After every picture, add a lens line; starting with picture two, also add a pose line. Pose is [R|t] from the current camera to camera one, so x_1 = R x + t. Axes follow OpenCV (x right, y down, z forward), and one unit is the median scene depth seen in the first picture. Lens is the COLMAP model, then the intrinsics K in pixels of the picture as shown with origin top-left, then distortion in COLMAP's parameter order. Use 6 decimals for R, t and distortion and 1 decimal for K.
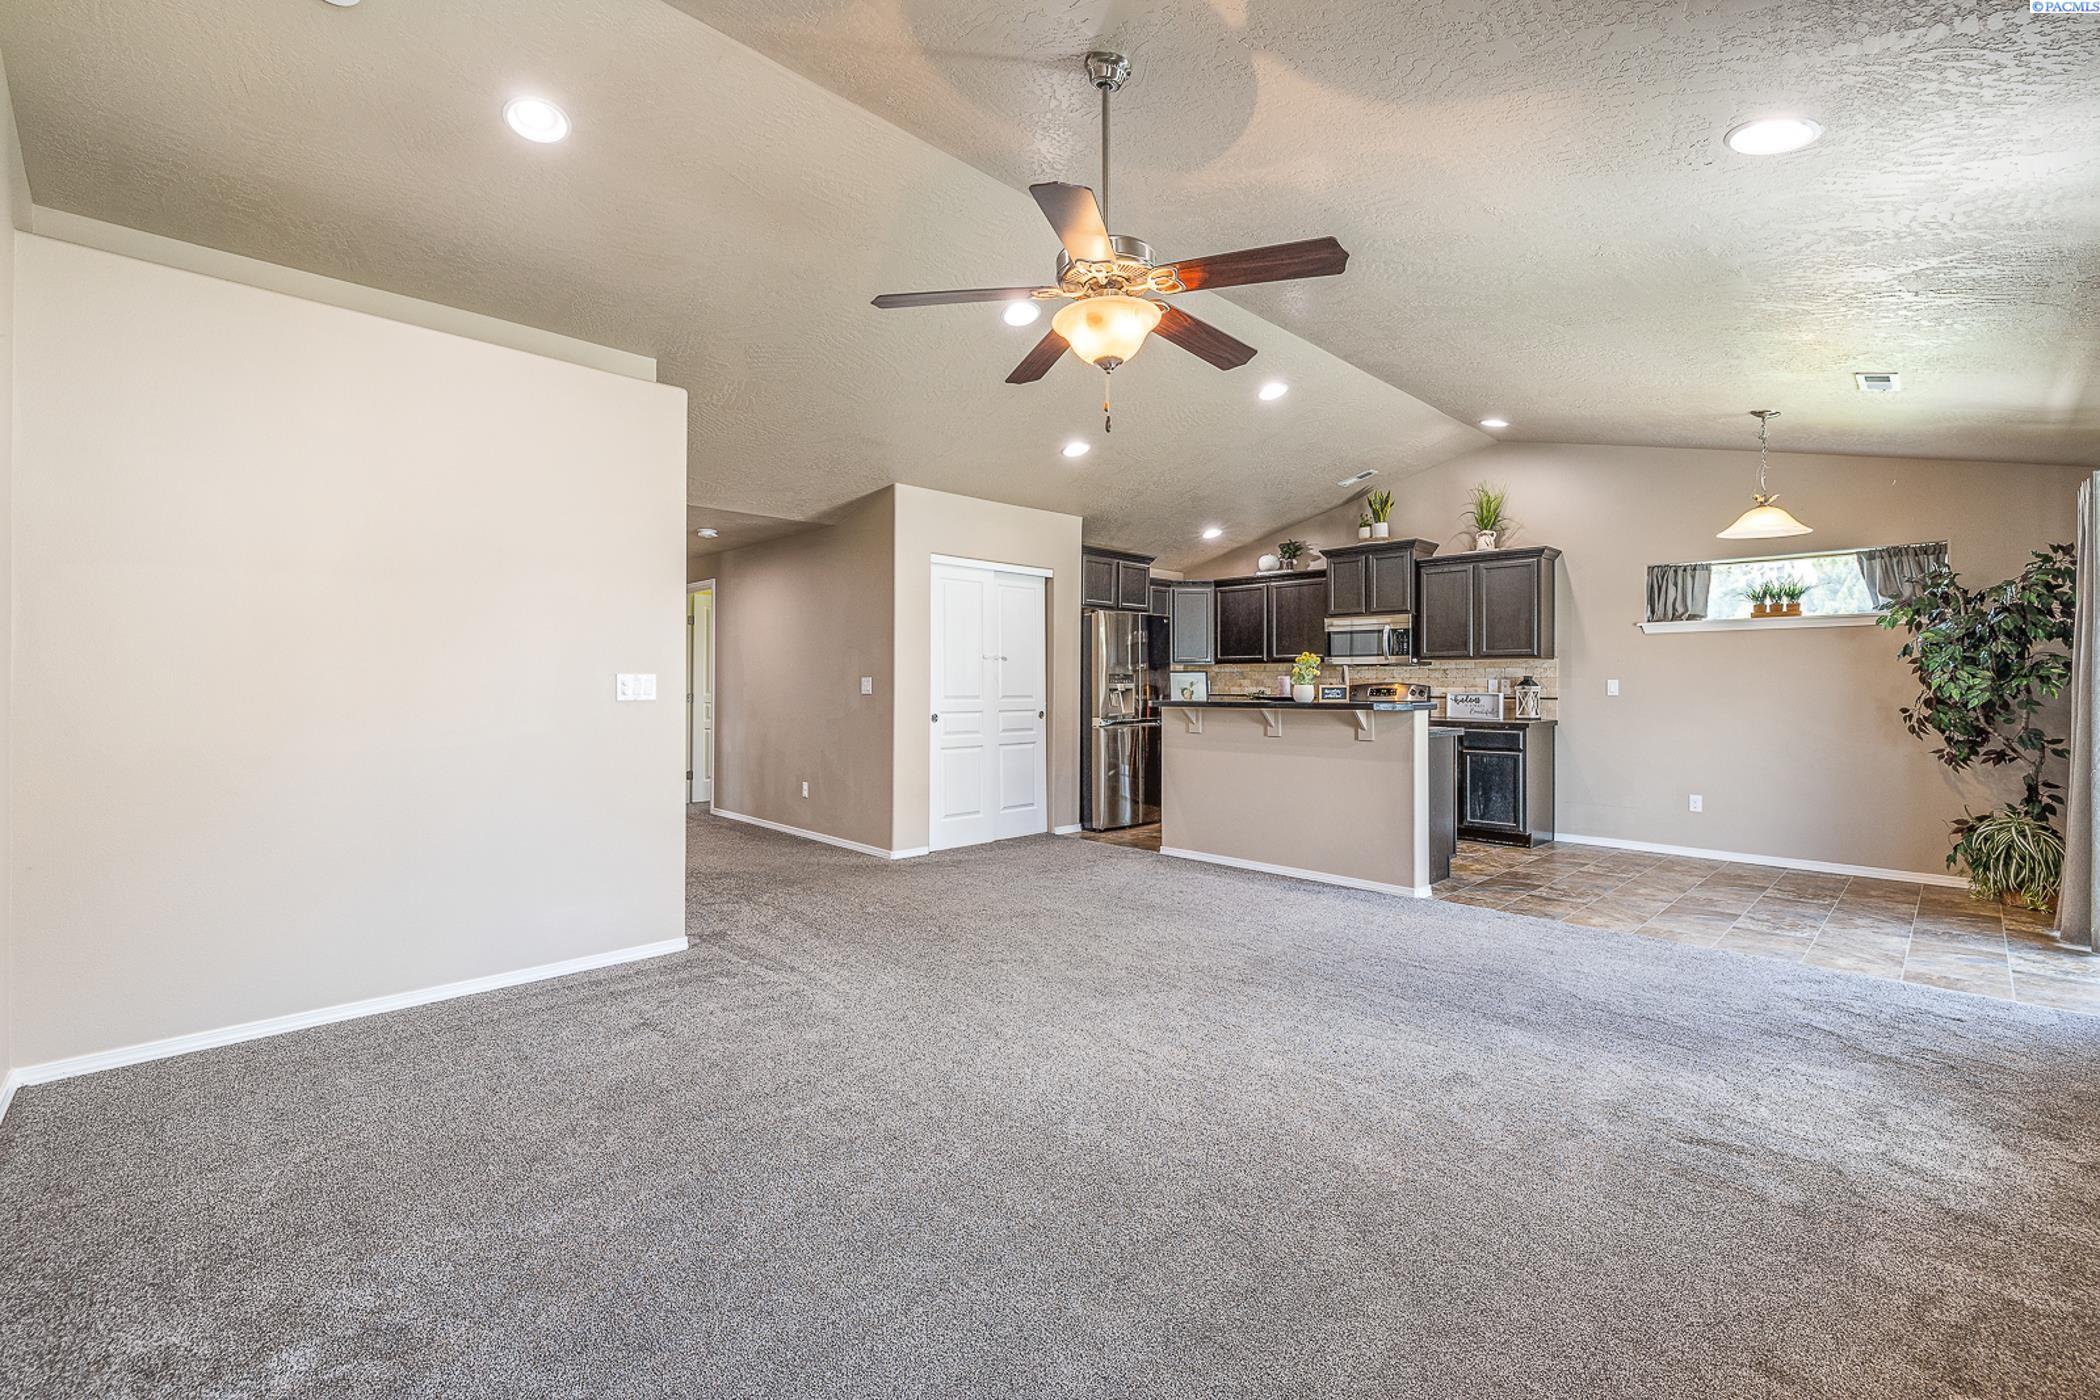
lens RADIAL K [[898.7, 0, 1058.9], [0, 898.7, 687.8], [0, 0, 1]] dist [0.001419, 0.001173]
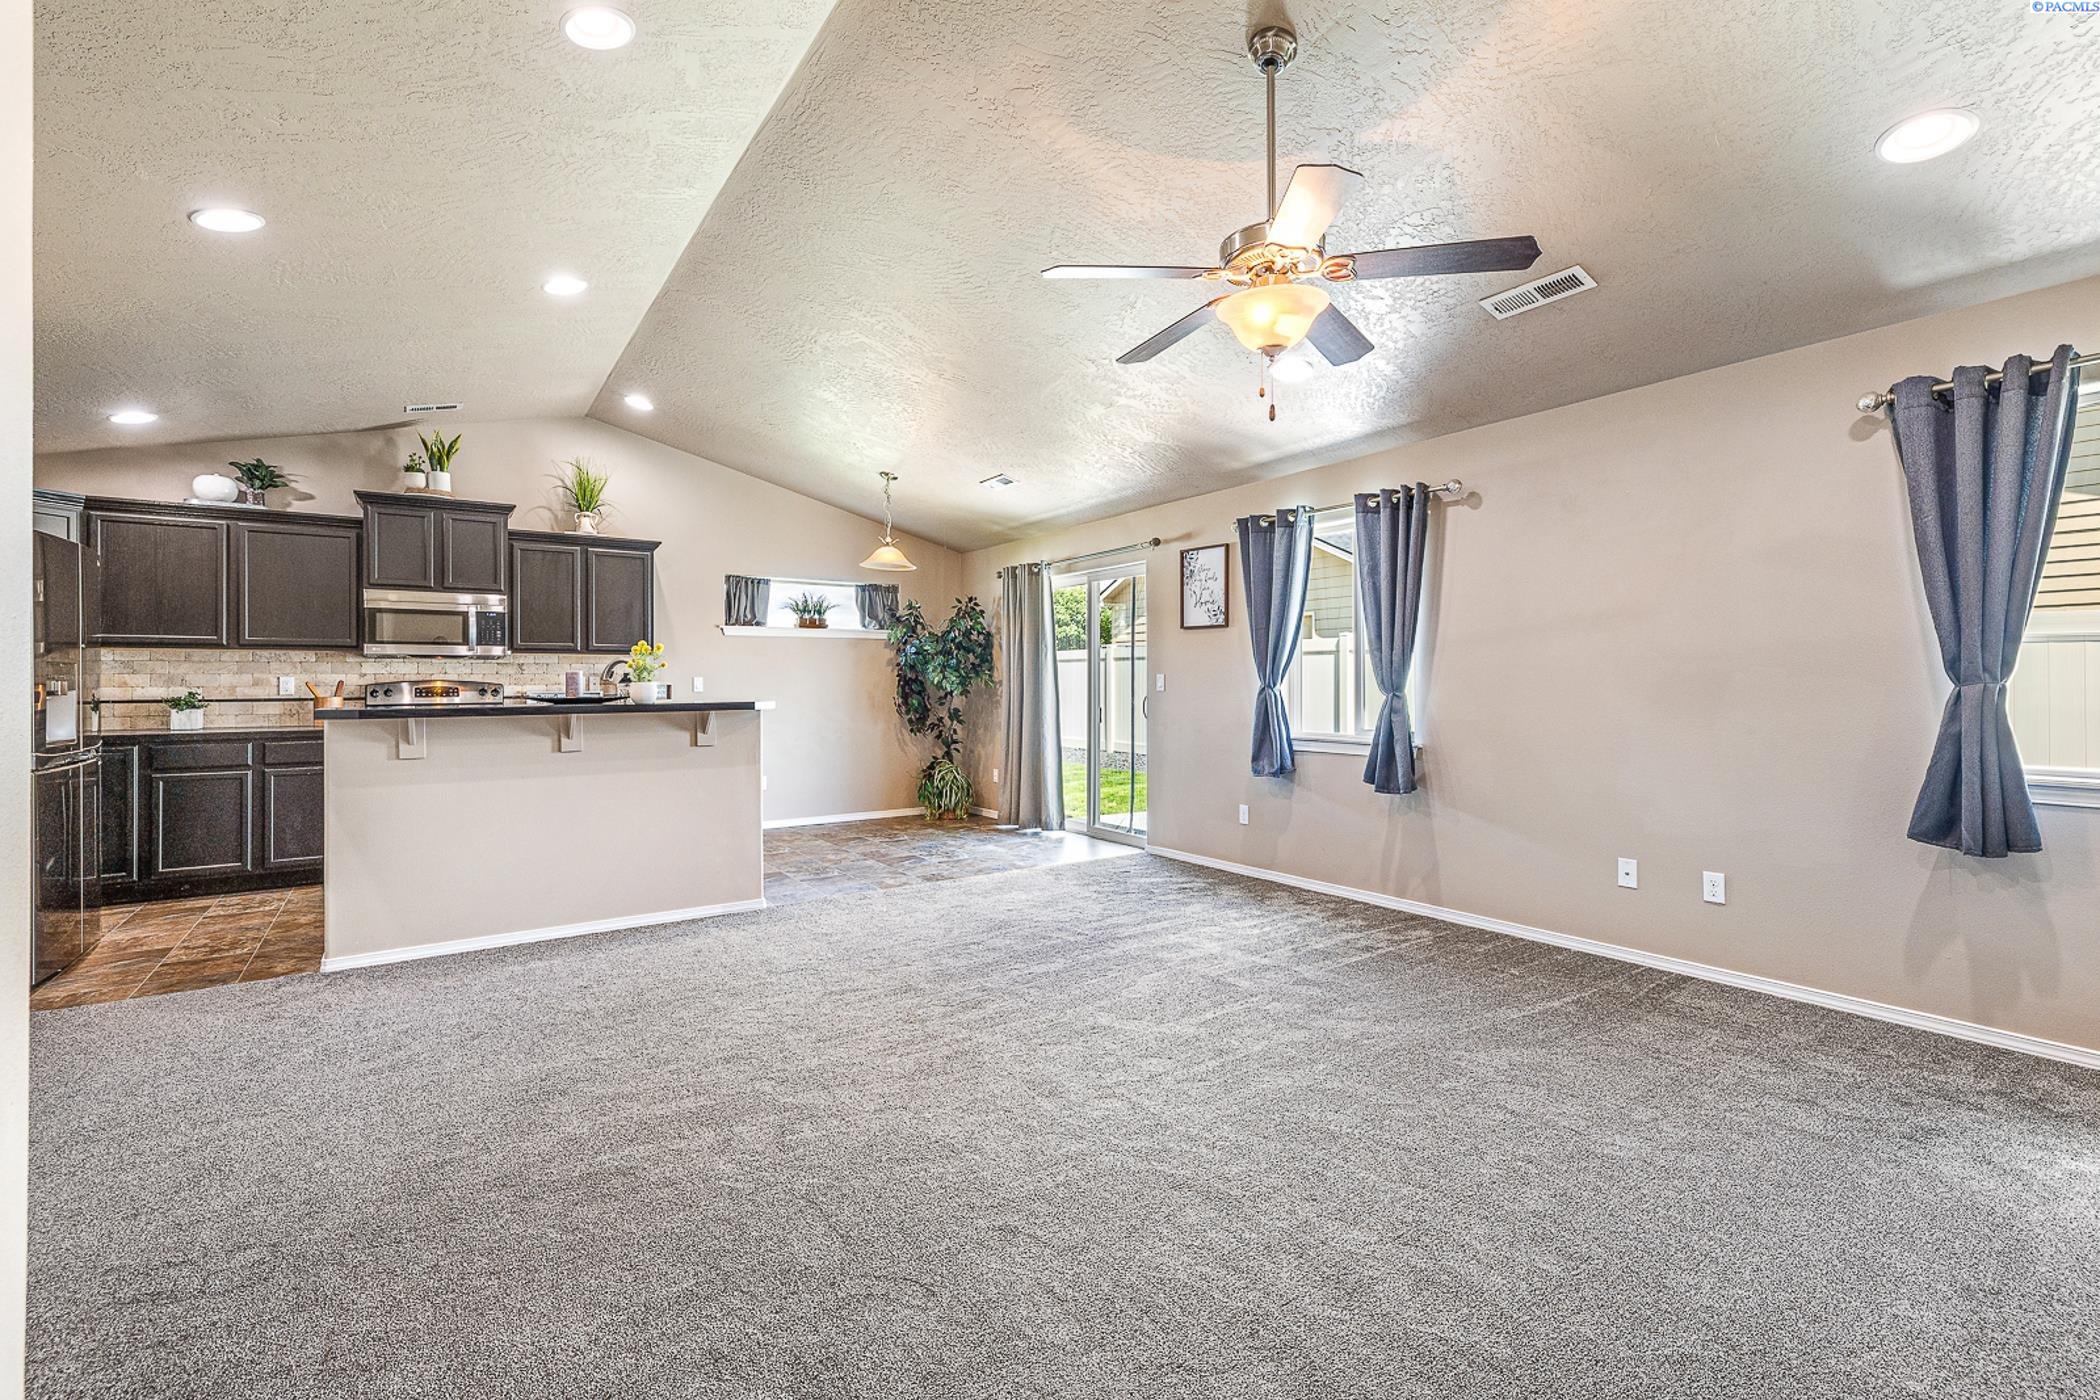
lens RADIAL K [[898.7, 0, 1053.3], [0, 898.7, 682.6], [0, 0, 1]] dist [0.001419, 0.001173]
pose [[0.167628, -0.002206, 0.985848, -0.337444], [0.007145, 0.999974, 0.001022, -0.000354], [-0.985824, 0.006873, 0.167640, 0.382360]]
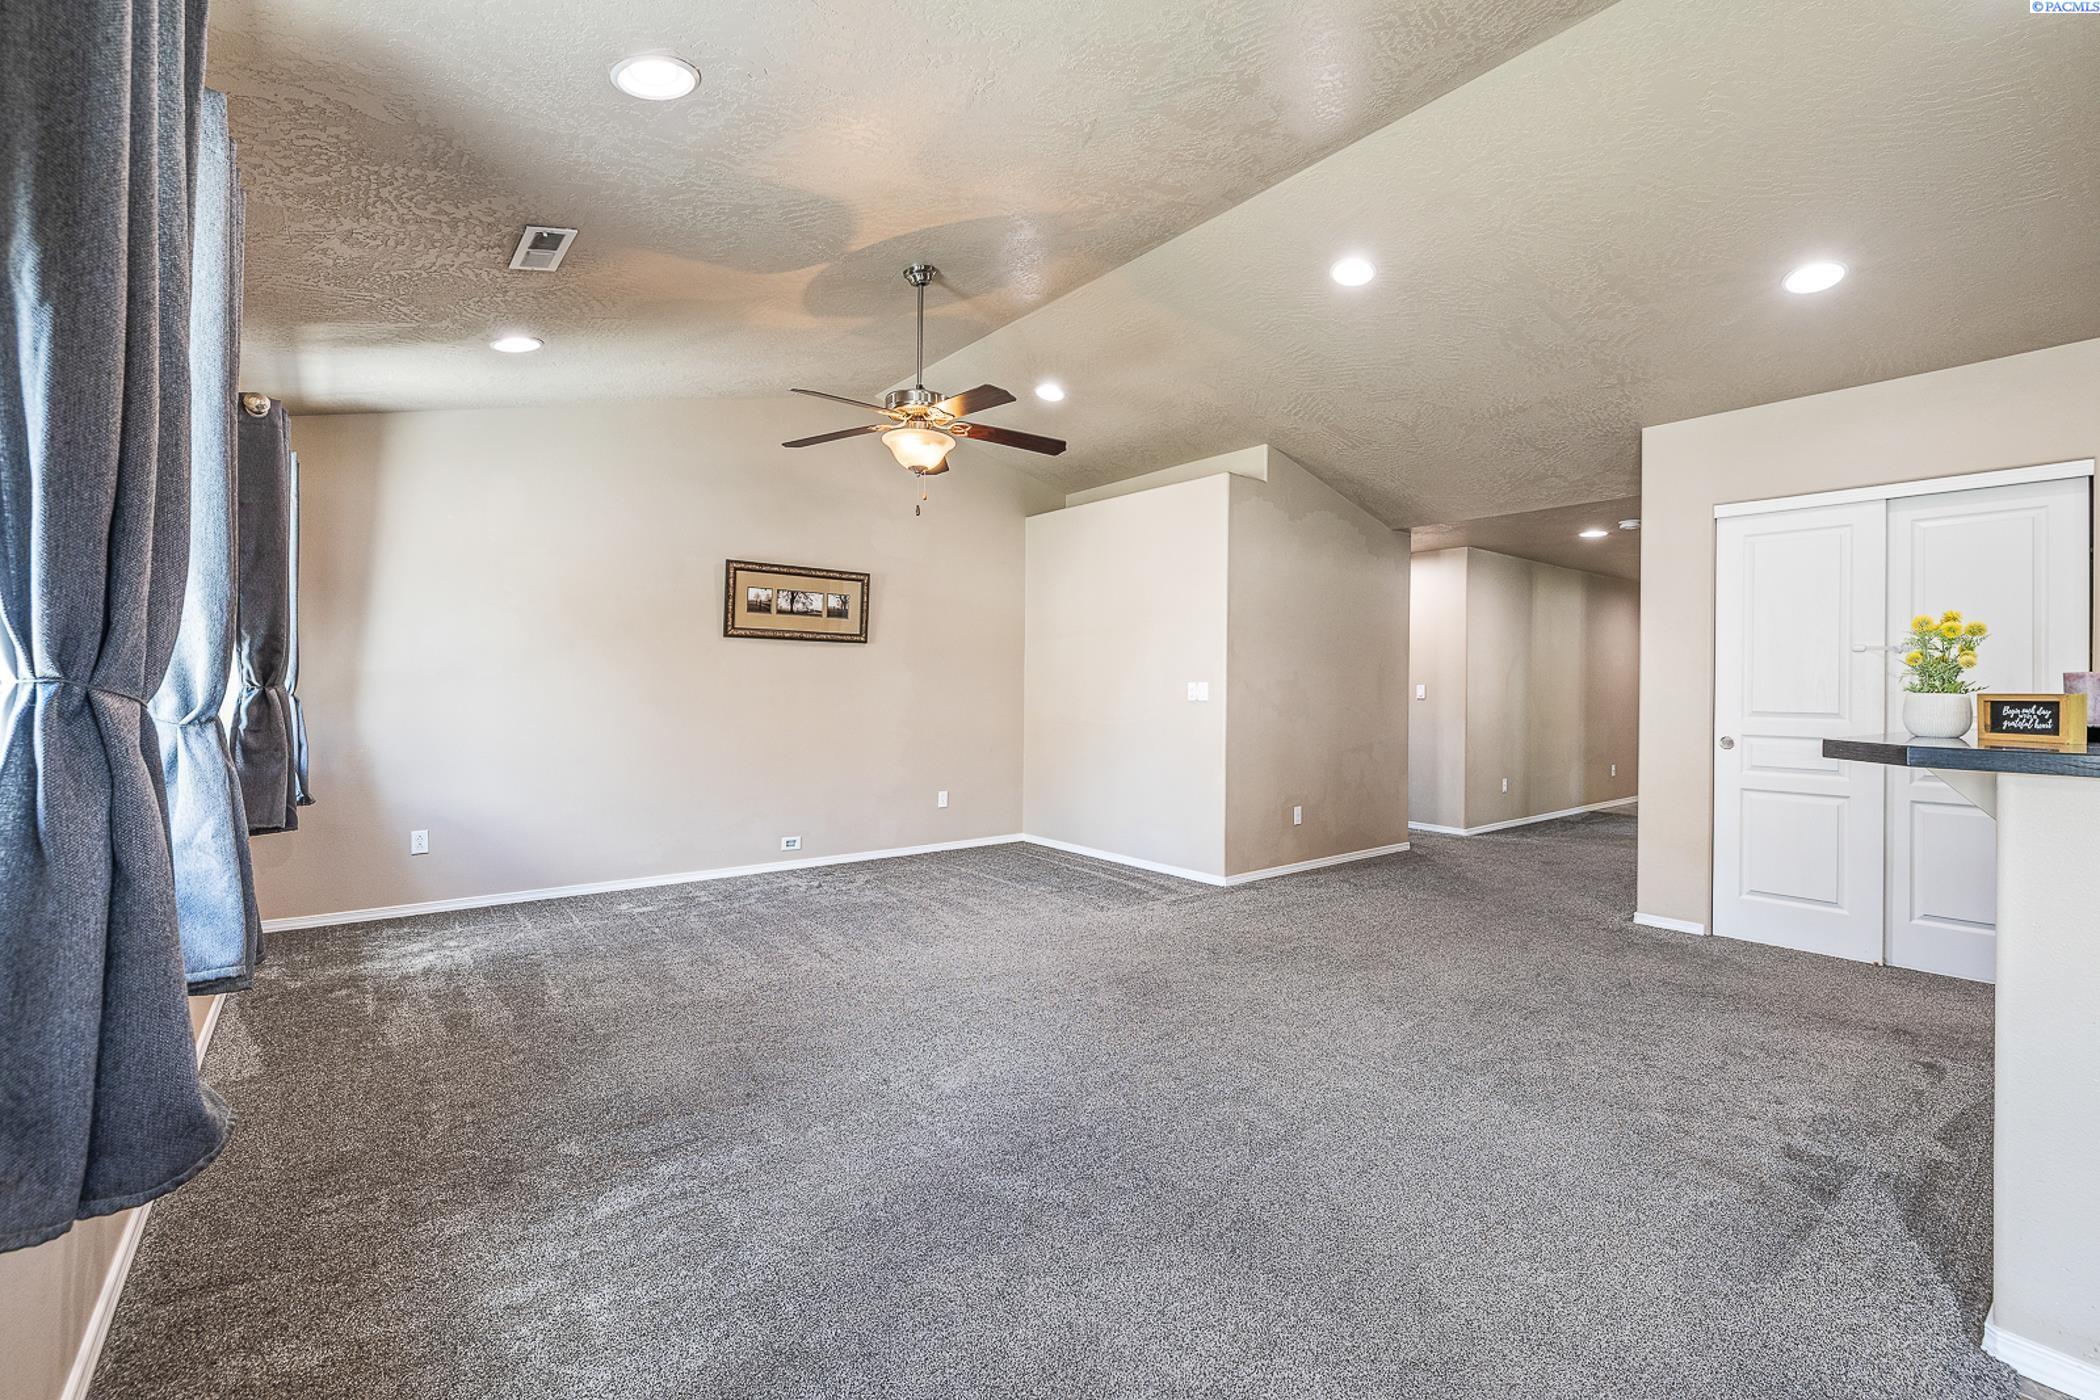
lens RADIAL K [[898.7, 0, 1036.6], [0, 898.7, 690.2], [0, 0, 1]] dist [0.001419, 0.001173]
pose [[-0.107801, 0.000413, -0.994172, 0.532379], [-0.012544, 0.999920, 0.001776, -0.001071], [0.994093, 0.012662, -0.107787, 0.488620]]
